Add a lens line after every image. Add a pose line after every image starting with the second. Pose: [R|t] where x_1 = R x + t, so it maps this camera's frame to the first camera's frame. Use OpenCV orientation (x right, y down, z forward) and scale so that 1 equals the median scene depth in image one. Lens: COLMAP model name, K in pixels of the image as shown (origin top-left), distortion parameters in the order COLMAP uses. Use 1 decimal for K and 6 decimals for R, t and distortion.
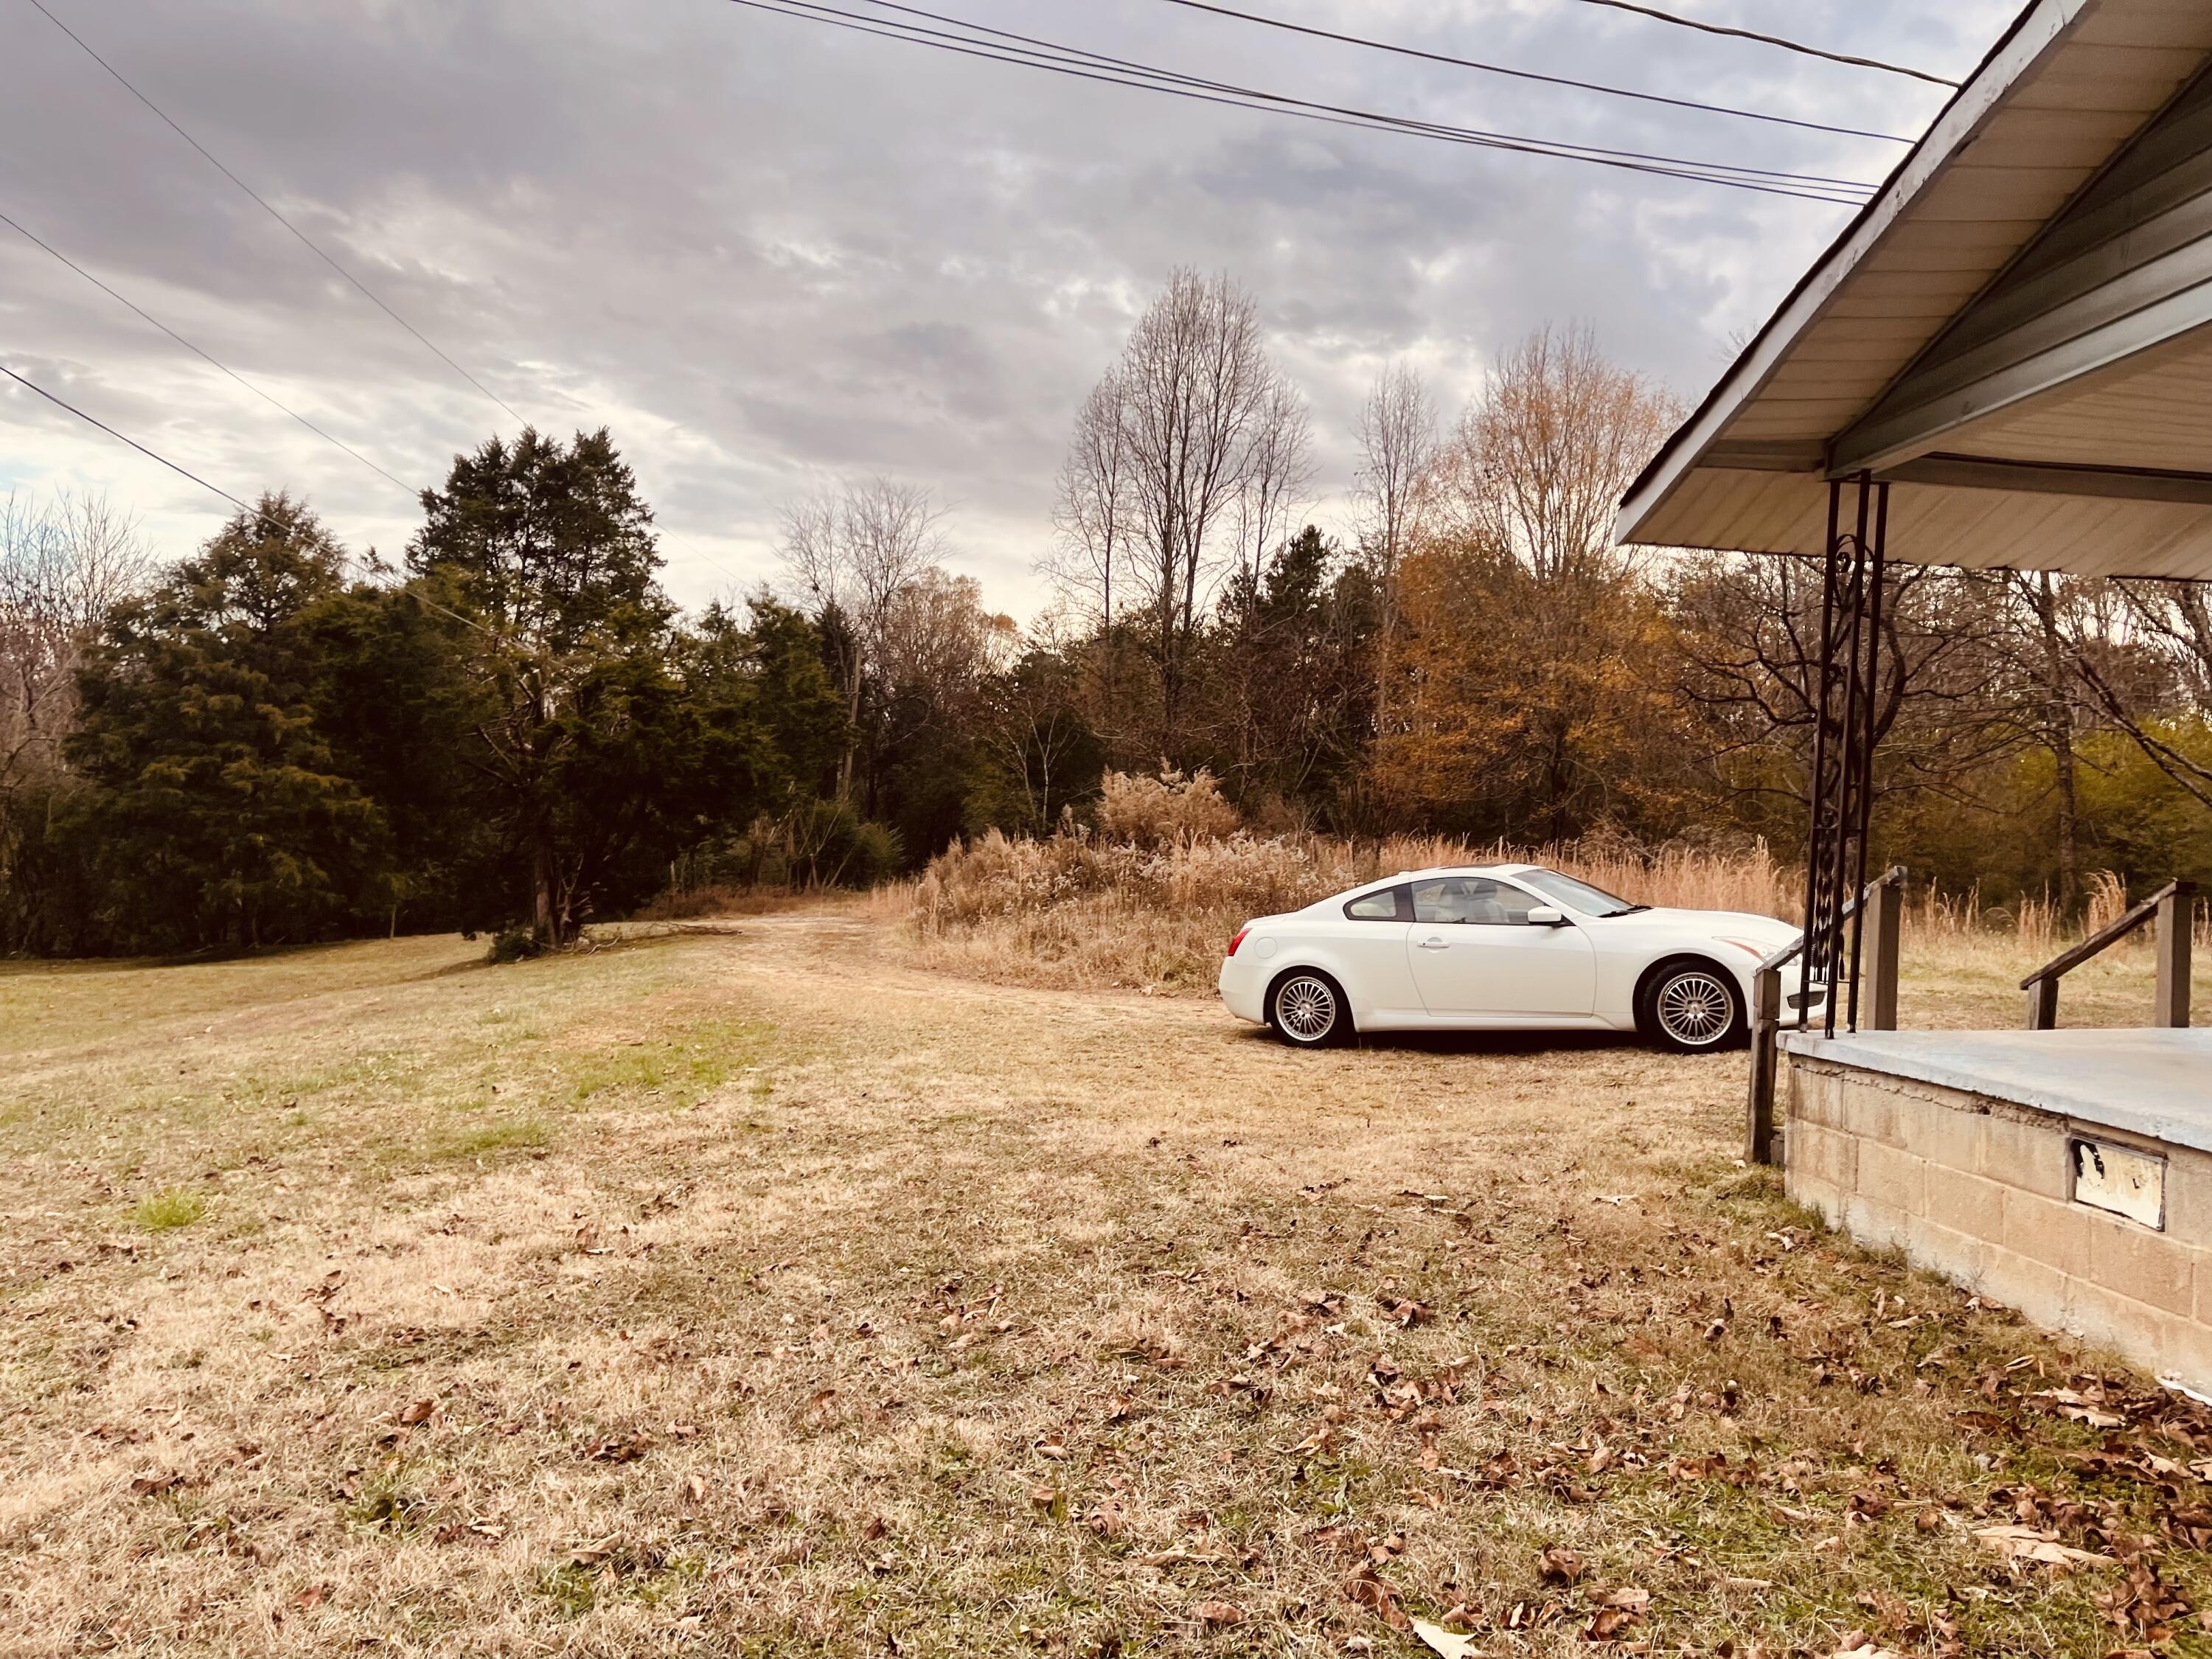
lens RADIAL K [[1666.3, 0, 1106.0], [0, 1666.3, 829.5], [0, 0, 1]] dist [0.077718, -0.126617]
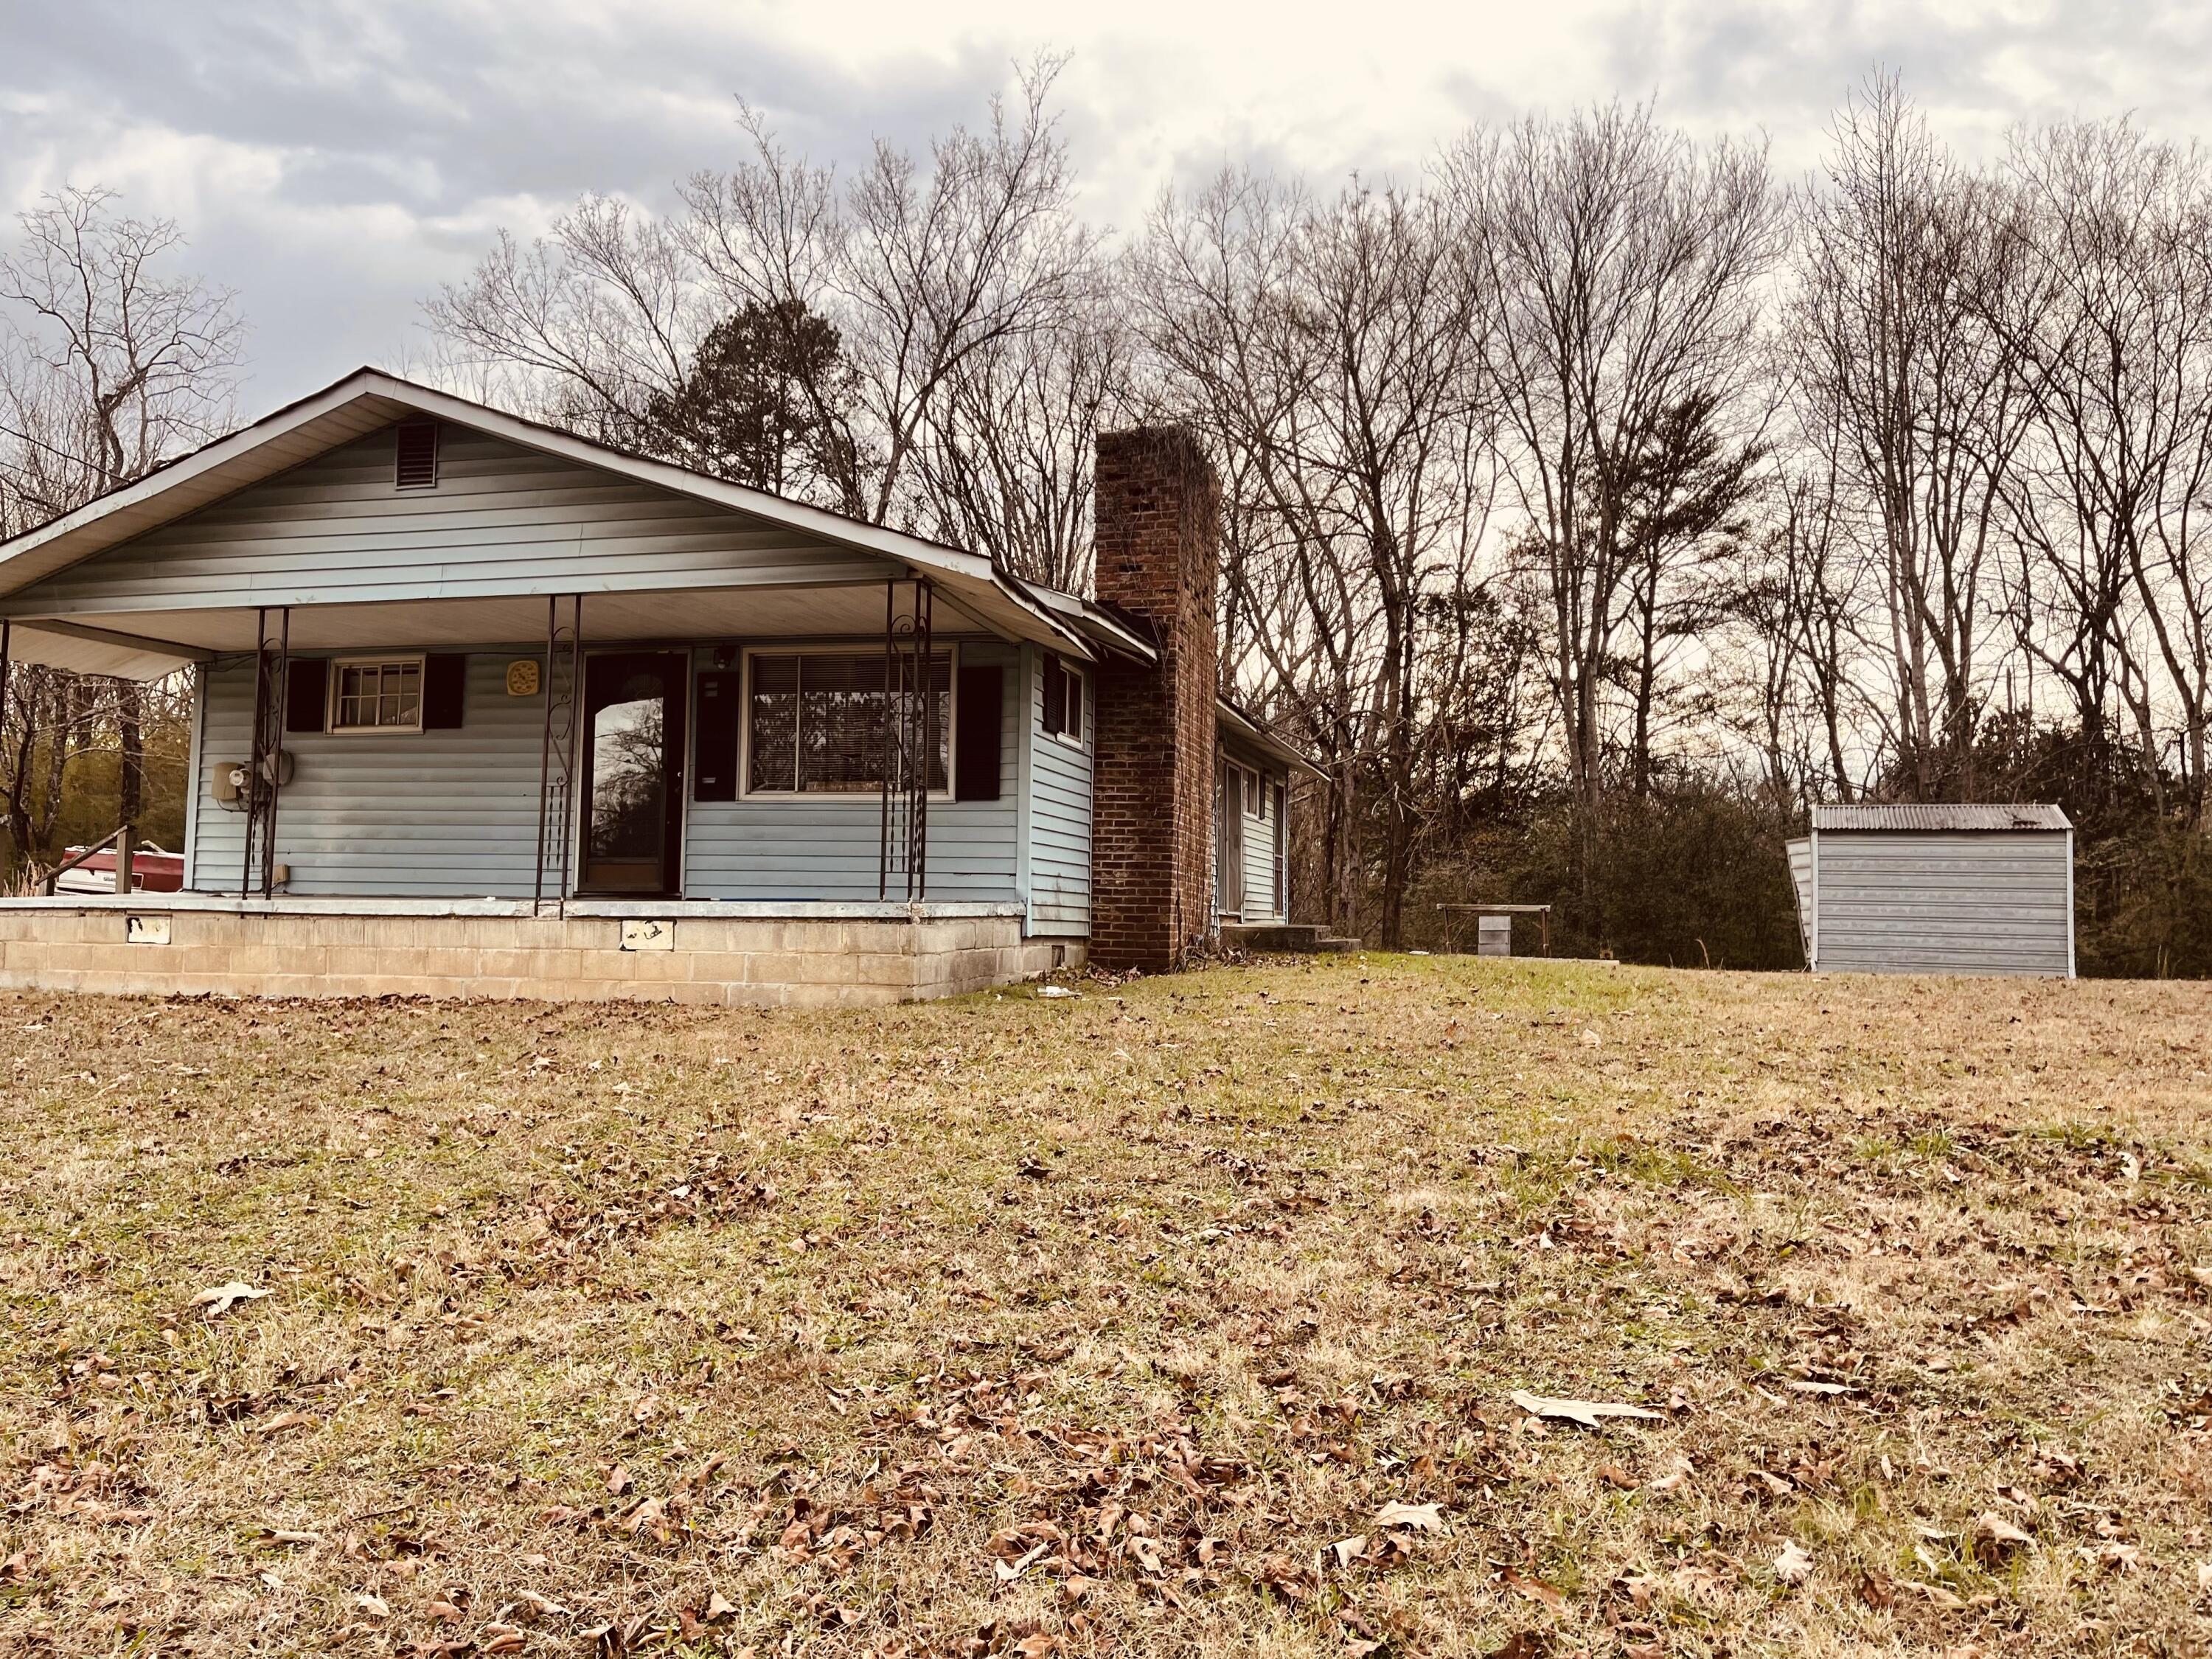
lens RADIAL K [[1639.8, 0, 1096.3], [0, 1639.8, 808.9], [0, 0, 1]] dist [0.072932, -0.081834]
pose [[0.358409, 0.018613, 0.933379, -0.446476], [-0.004971, 0.999825, -0.018029, 0.021557], [-0.933551, 0.001822, 0.358439, -0.449189]]
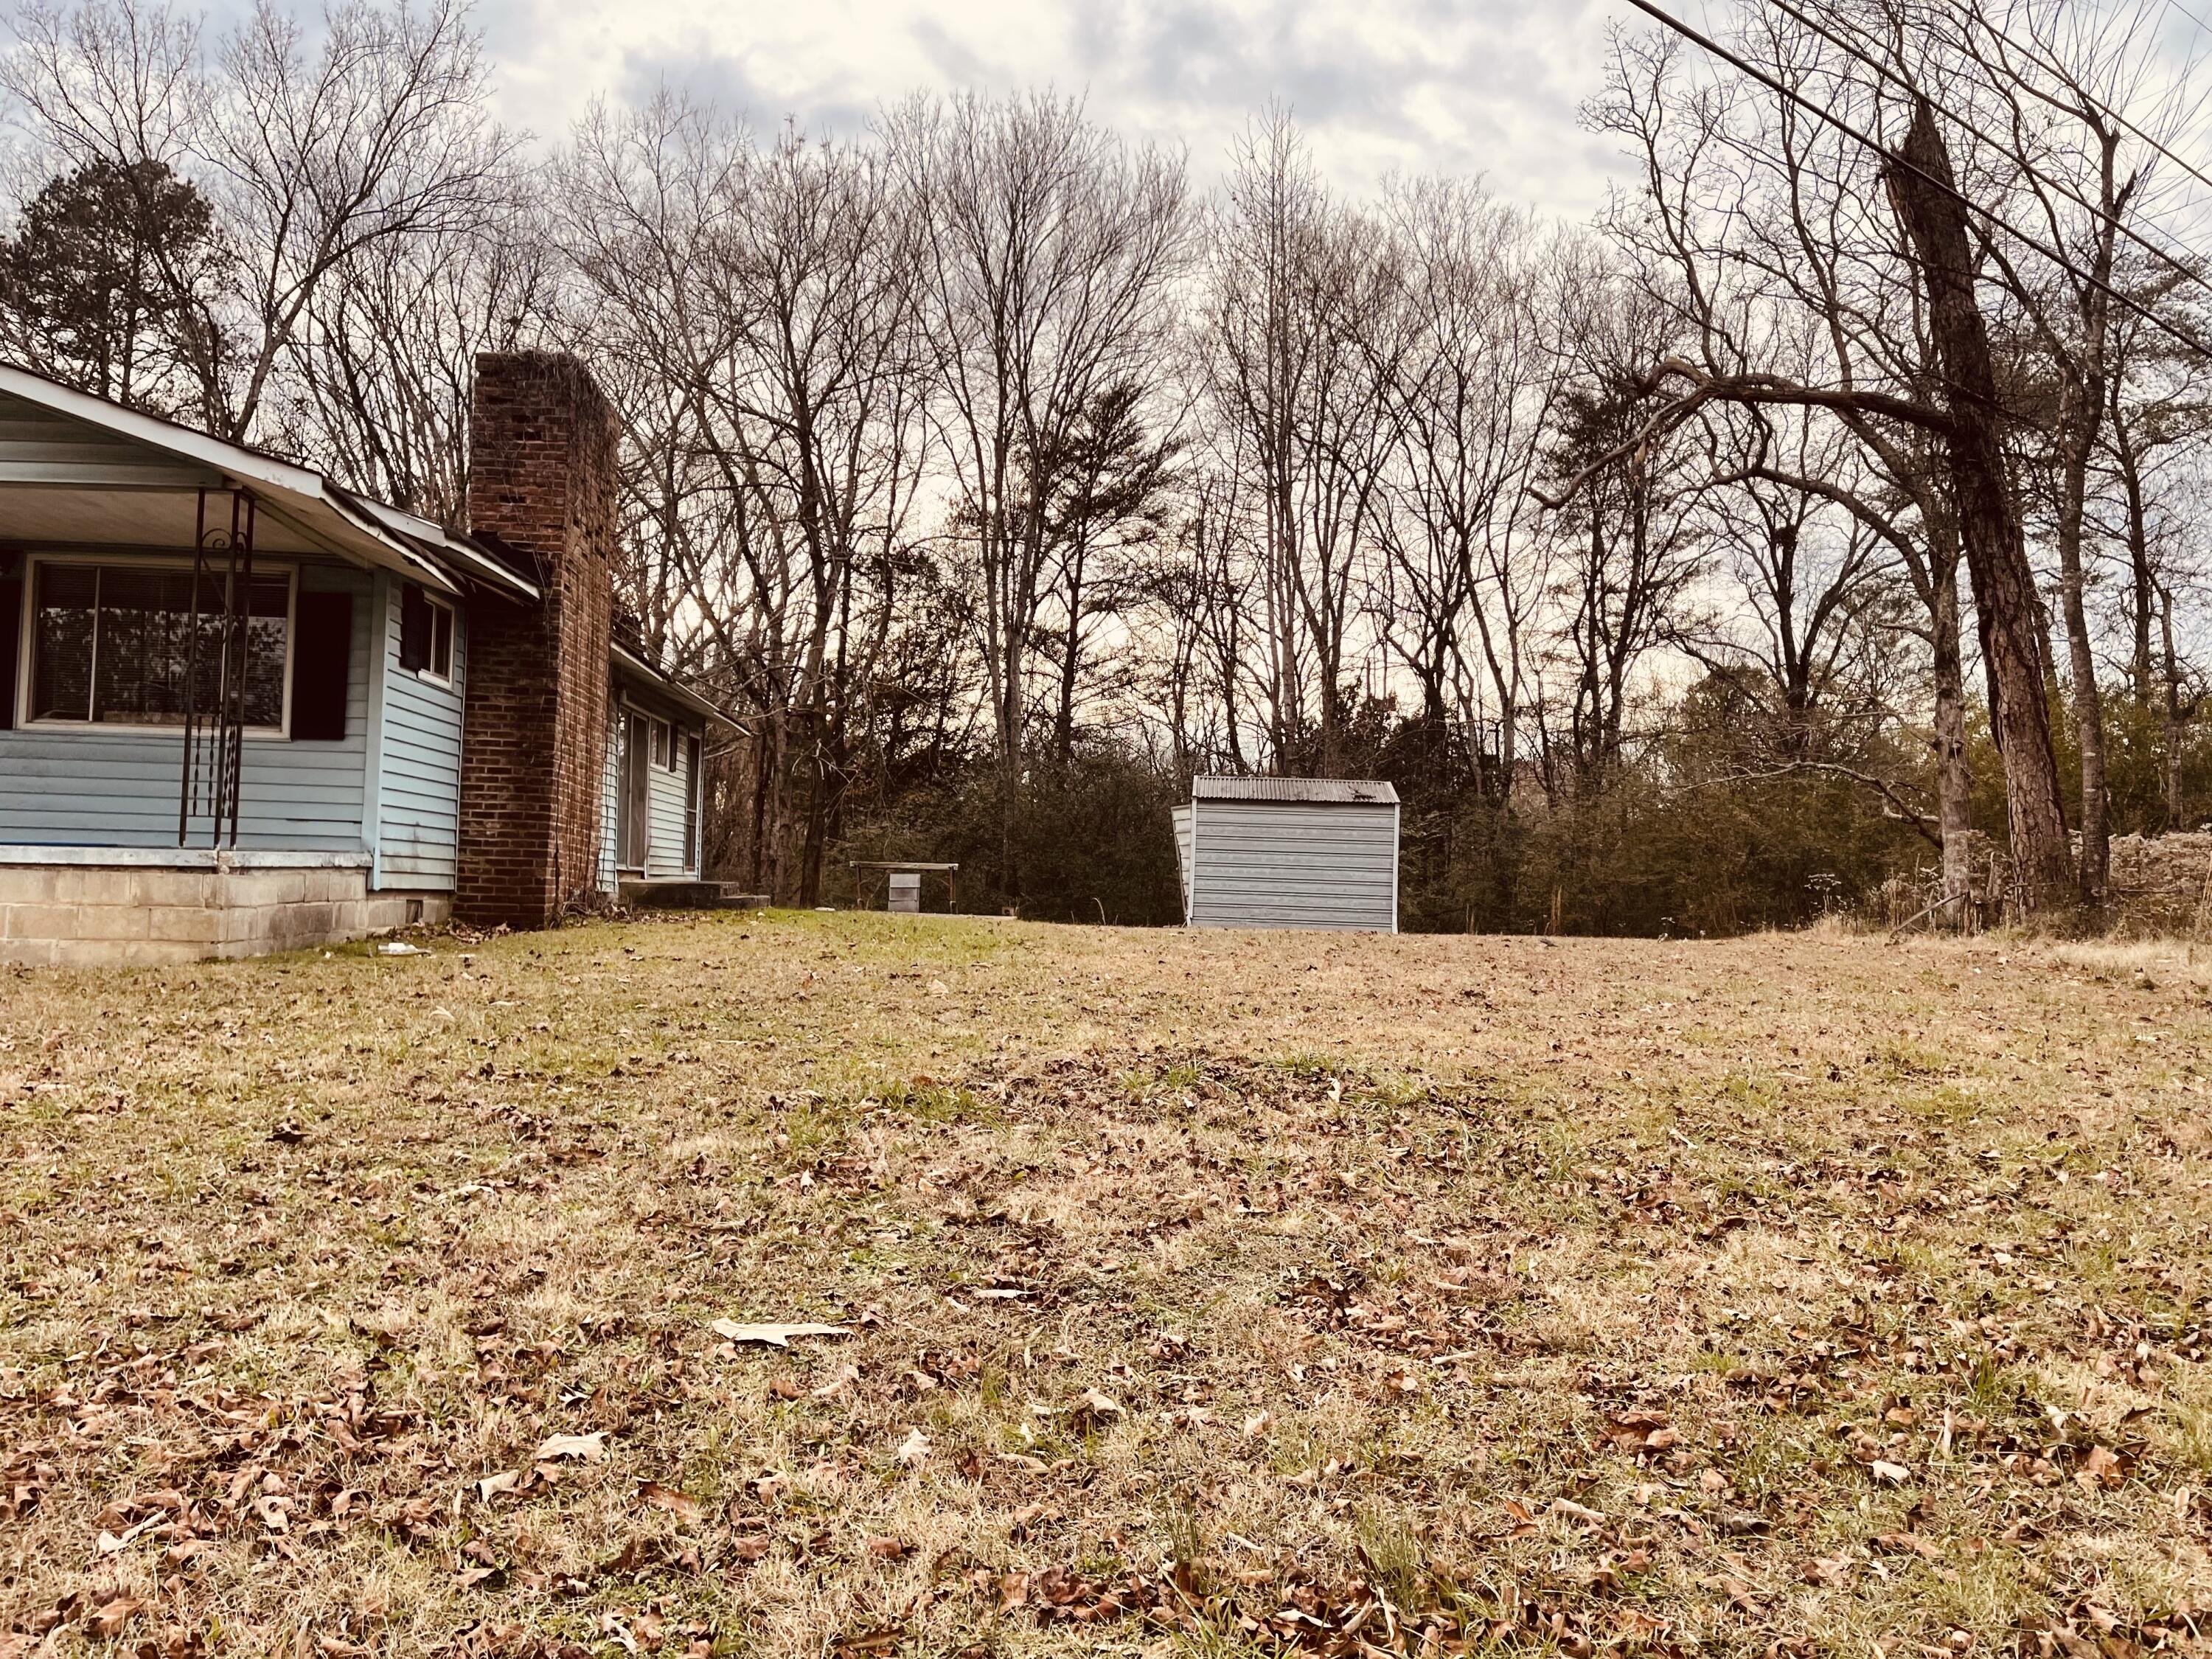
lens RADIAL K [[1652.1, 0, 1104.5], [0, 1652.1, 813.1], [0, 0, 1]] dist [0.066214, -0.090014]
pose [[0.039206, -0.002489, 0.999228, -0.449100], [-0.032412, 0.999468, 0.003761, 0.021744], [-0.998705, -0.032534, 0.039105, -0.495562]]
